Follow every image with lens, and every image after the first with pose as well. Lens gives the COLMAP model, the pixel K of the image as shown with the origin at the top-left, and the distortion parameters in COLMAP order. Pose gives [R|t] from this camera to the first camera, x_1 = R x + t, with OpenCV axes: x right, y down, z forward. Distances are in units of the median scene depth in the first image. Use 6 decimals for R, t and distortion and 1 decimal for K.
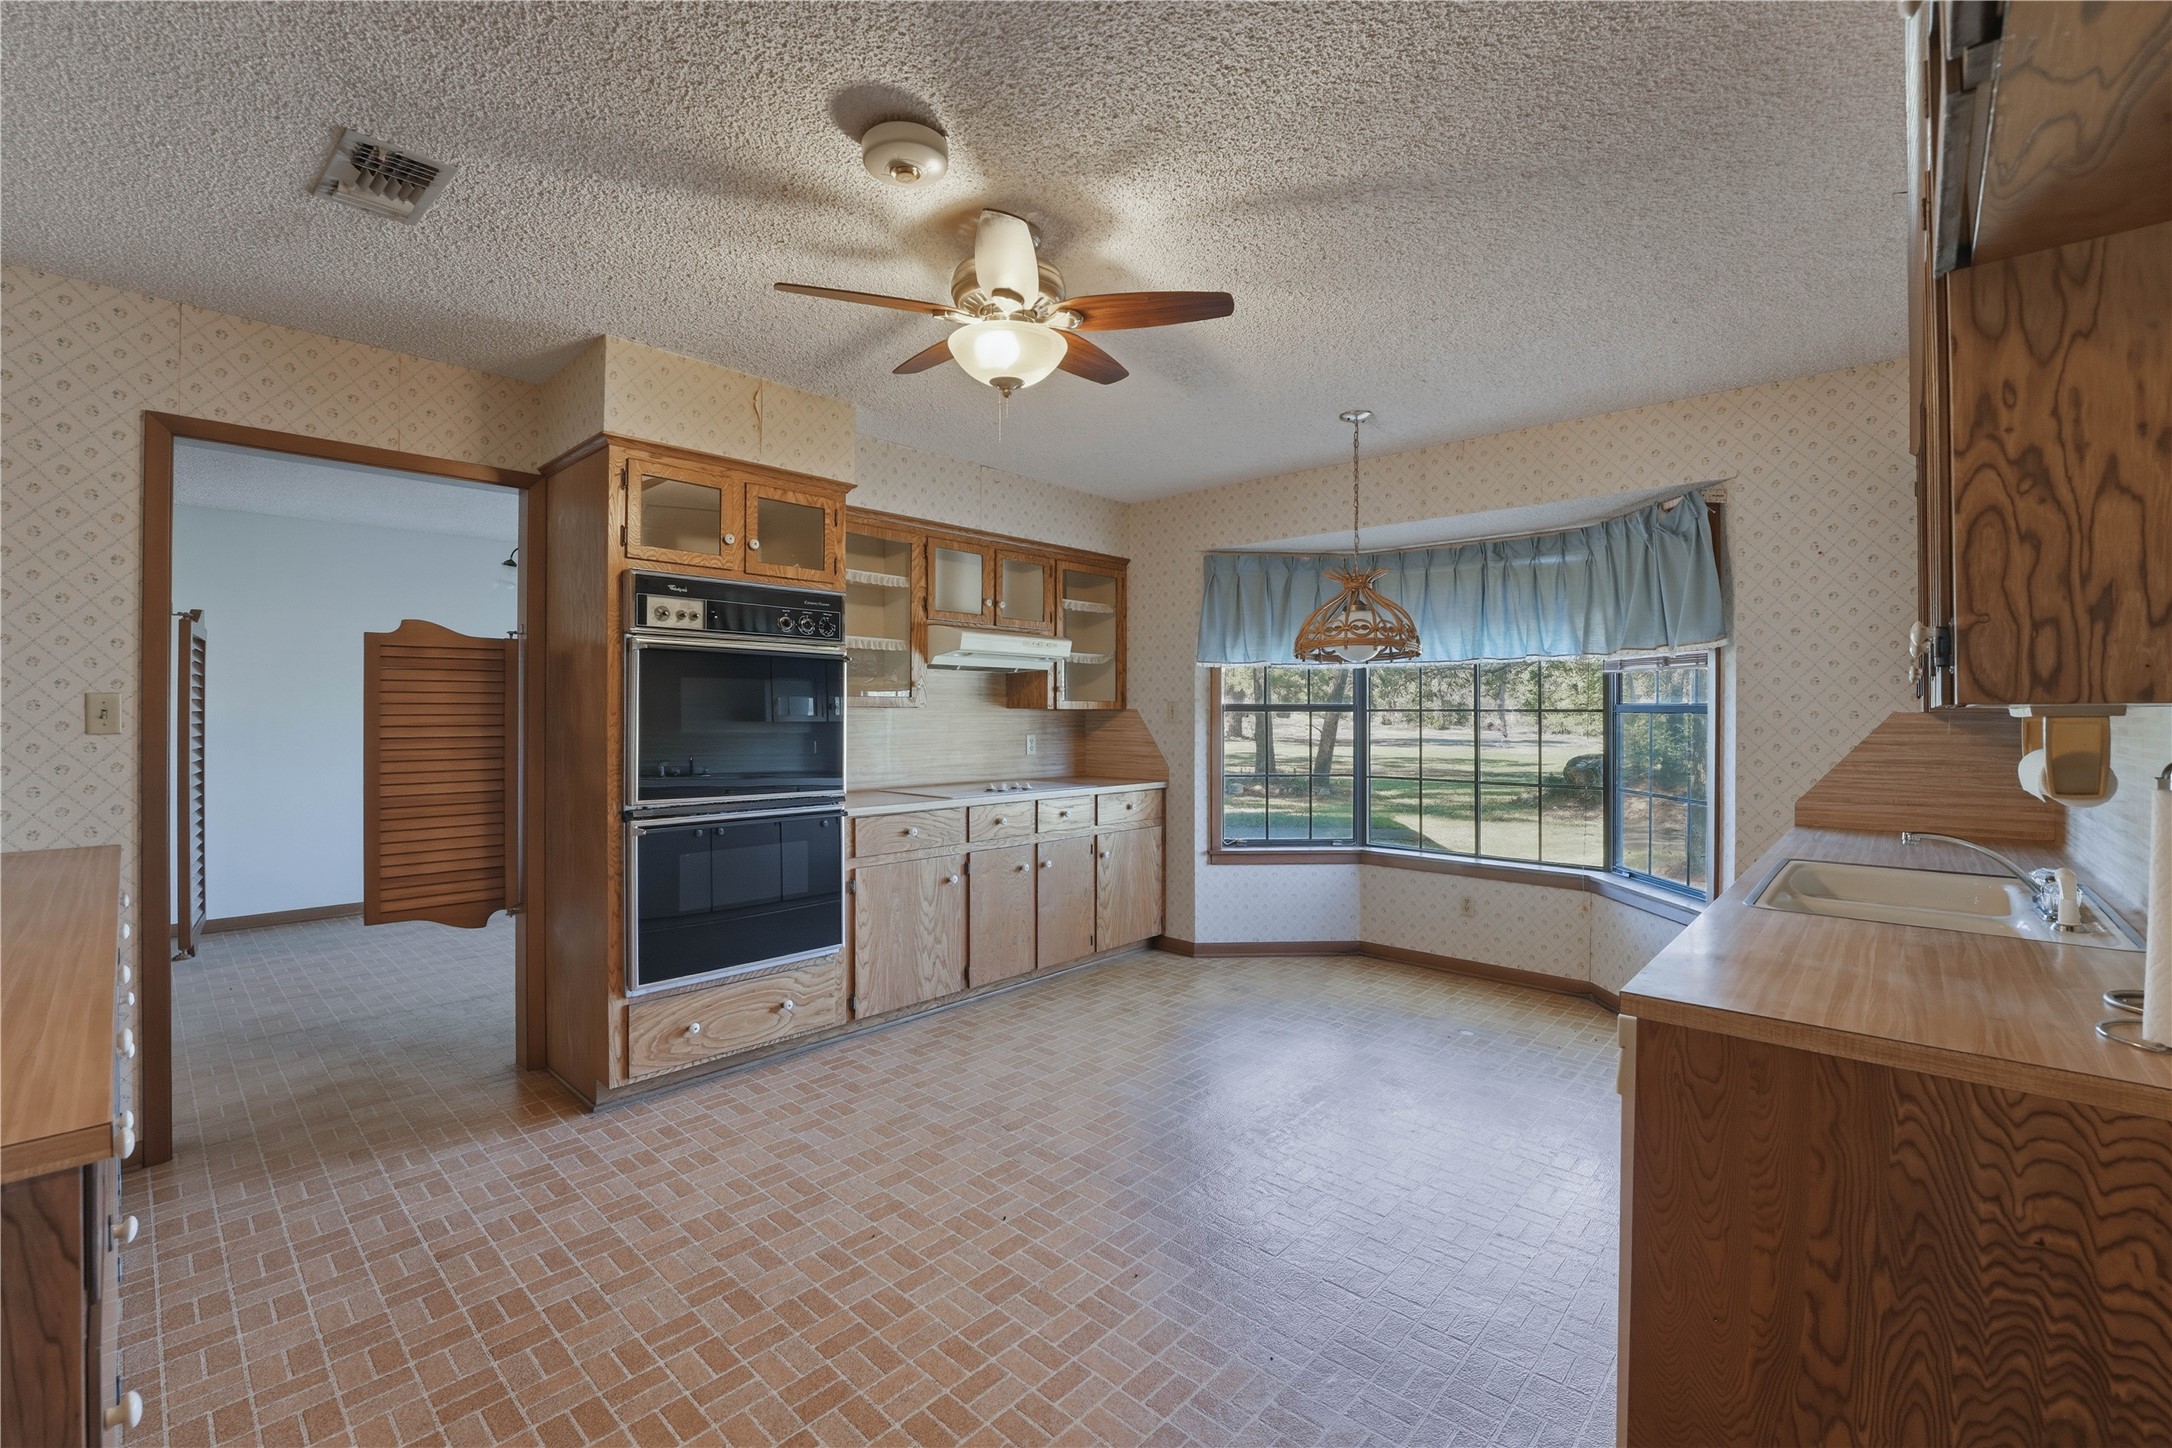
lens RADIAL K [[905.9, 0, 1086.0], [0, 905.9, 724.0], [0, 0, 1]] dist [-0.002248, -0.000171]
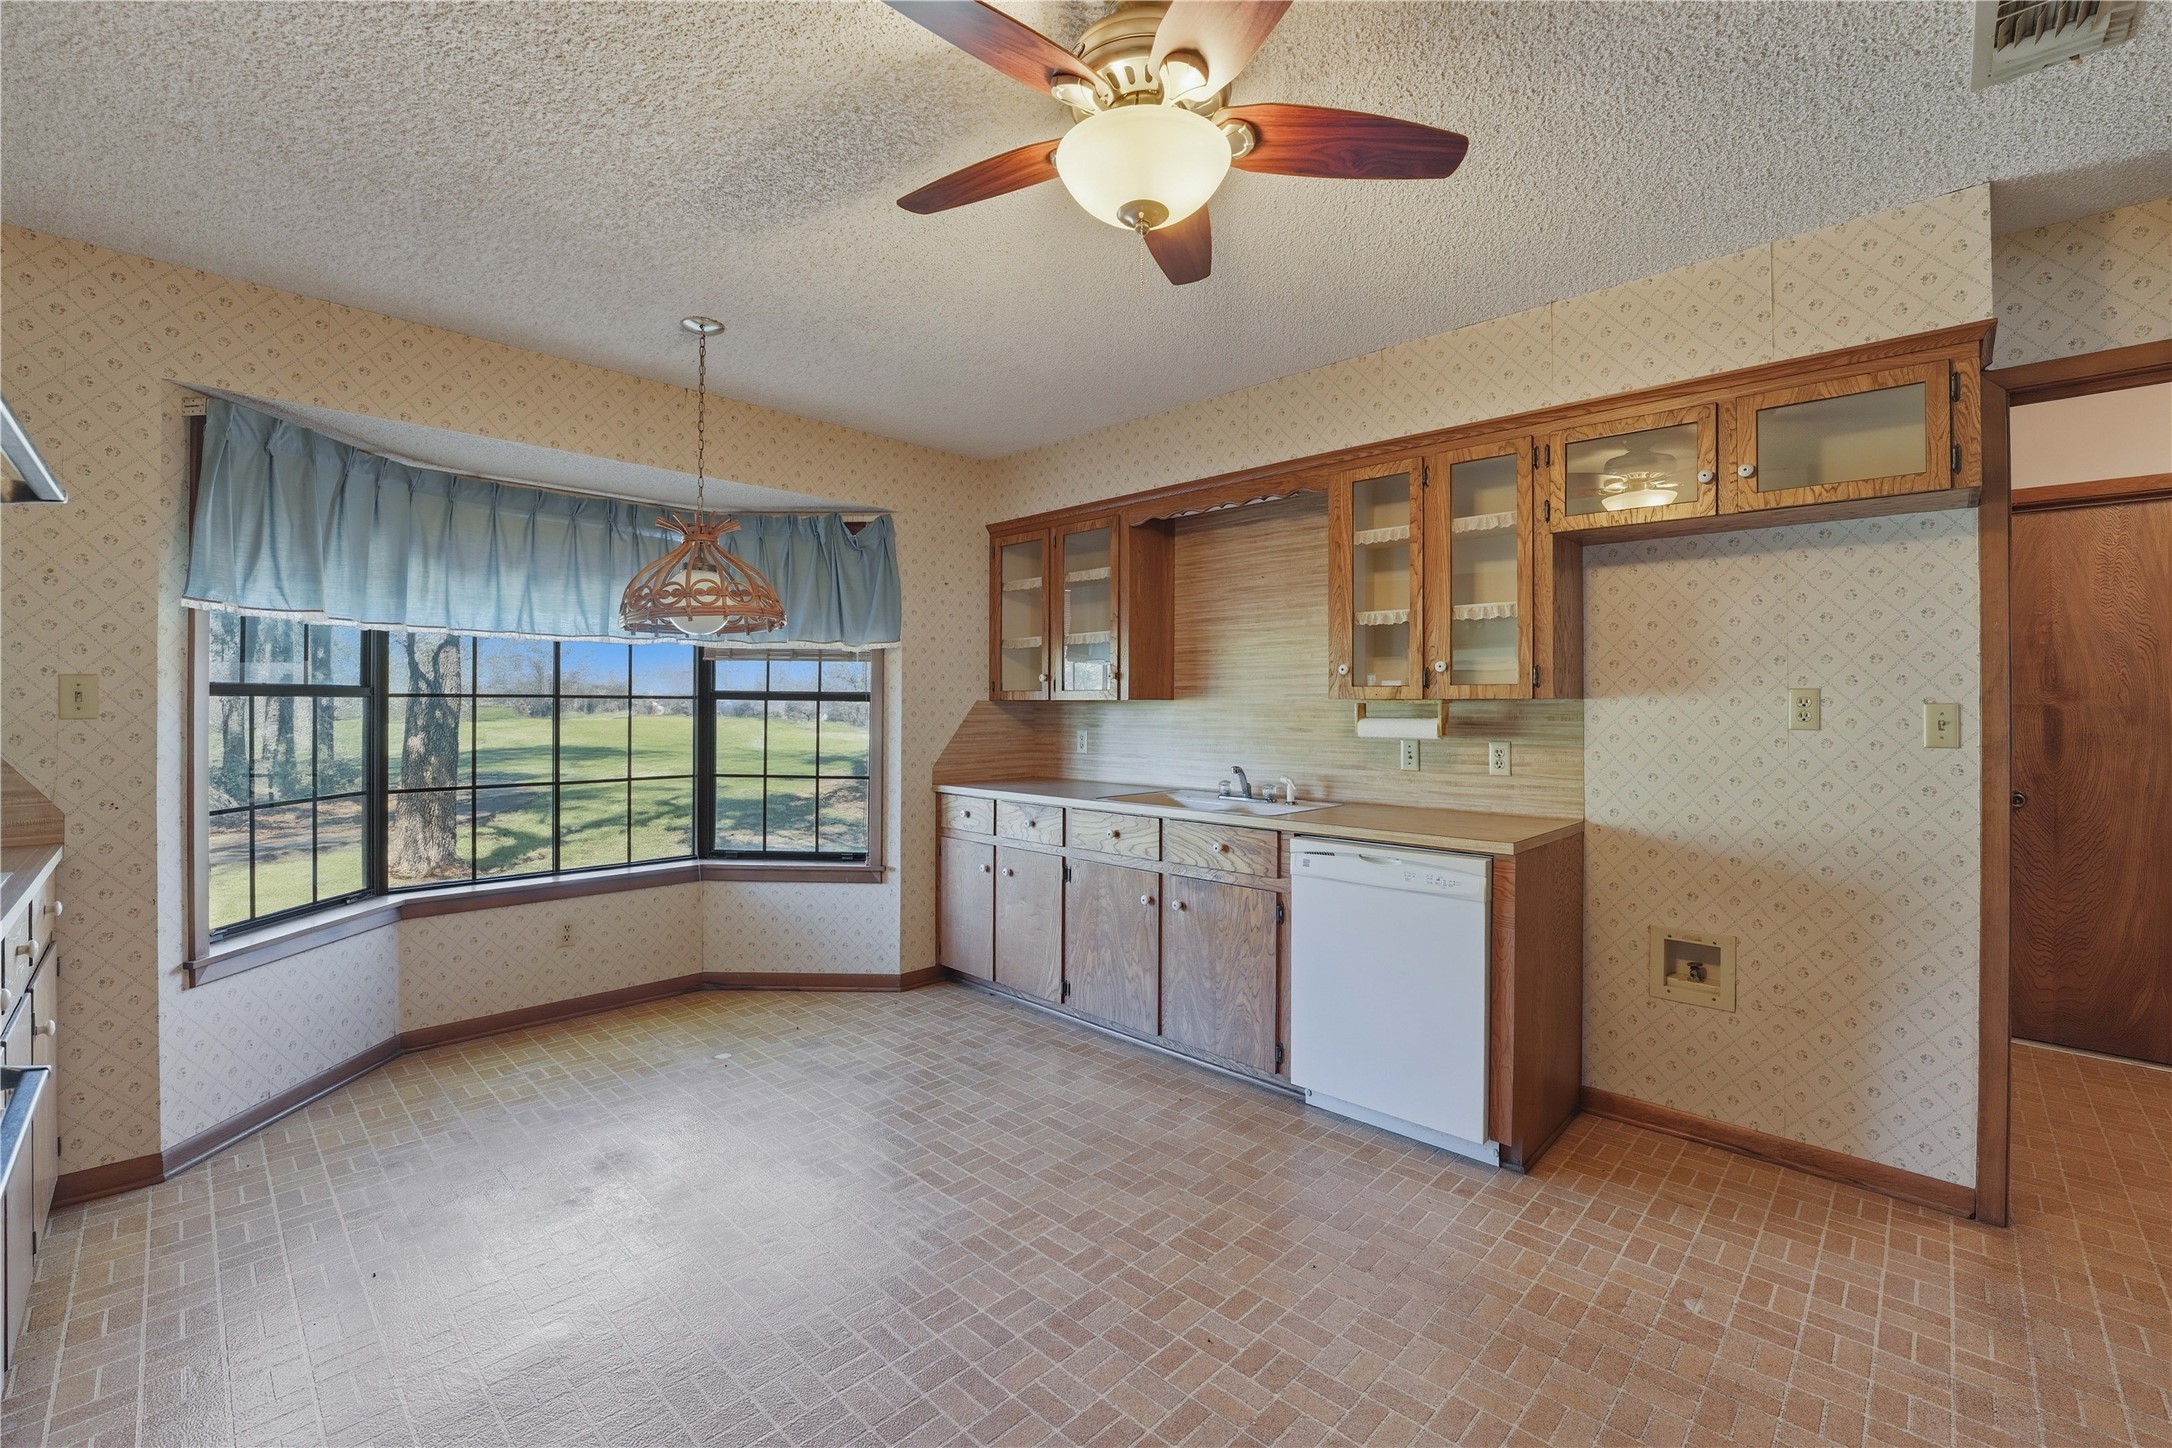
lens RADIAL K [[928.3, 0, 1095.6], [0, 928.3, 699.6], [0, 0, 1]] dist [-0.005723, -0.000056]
pose [[0.036360, 0.000848, 0.999338, -0.400700], [0.007755, 0.999969, -0.001131, -0.006676], [-0.999309, 0.007791, 0.036352, 0.490430]]
